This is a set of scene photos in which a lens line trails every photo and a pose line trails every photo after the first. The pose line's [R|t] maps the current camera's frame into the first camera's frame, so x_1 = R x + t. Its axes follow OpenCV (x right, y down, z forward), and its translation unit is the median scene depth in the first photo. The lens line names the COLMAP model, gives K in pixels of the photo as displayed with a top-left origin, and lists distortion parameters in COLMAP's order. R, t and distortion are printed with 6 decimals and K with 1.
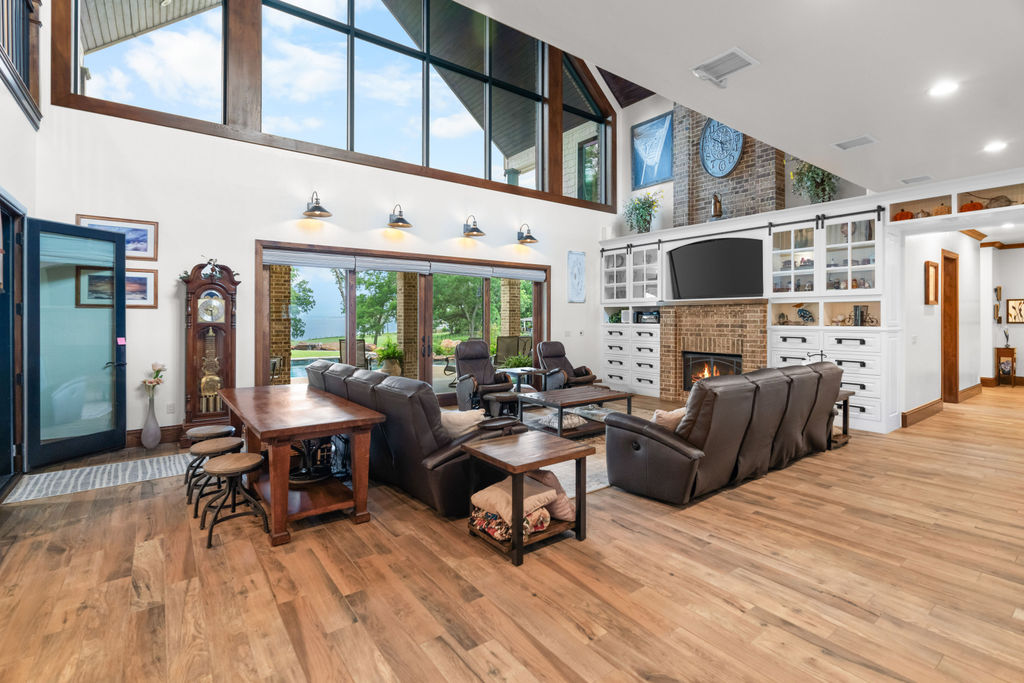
lens RADIAL K [[472.0, 0, 515.3], [0, 472.0, 320.4], [0, 0, 1]] dist [-0.003730, -0.000231]
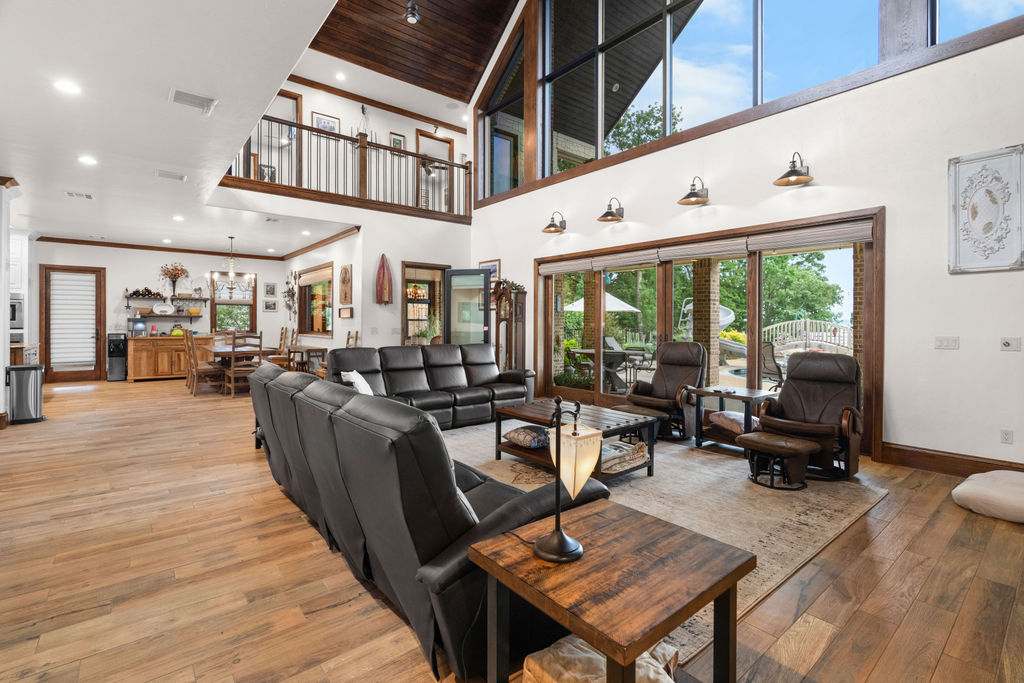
lens RADIAL K [[472.0, 0, 515.3], [0, 472.0, 320.4], [0, 0, 1]] dist [-0.003730, -0.000231]
pose [[0.044220, -0.004946, -0.999010, 1.335799], [-0.008525, 0.999949, -0.005328, 0.030135], [0.998985, 0.008753, 0.044175, 1.388516]]
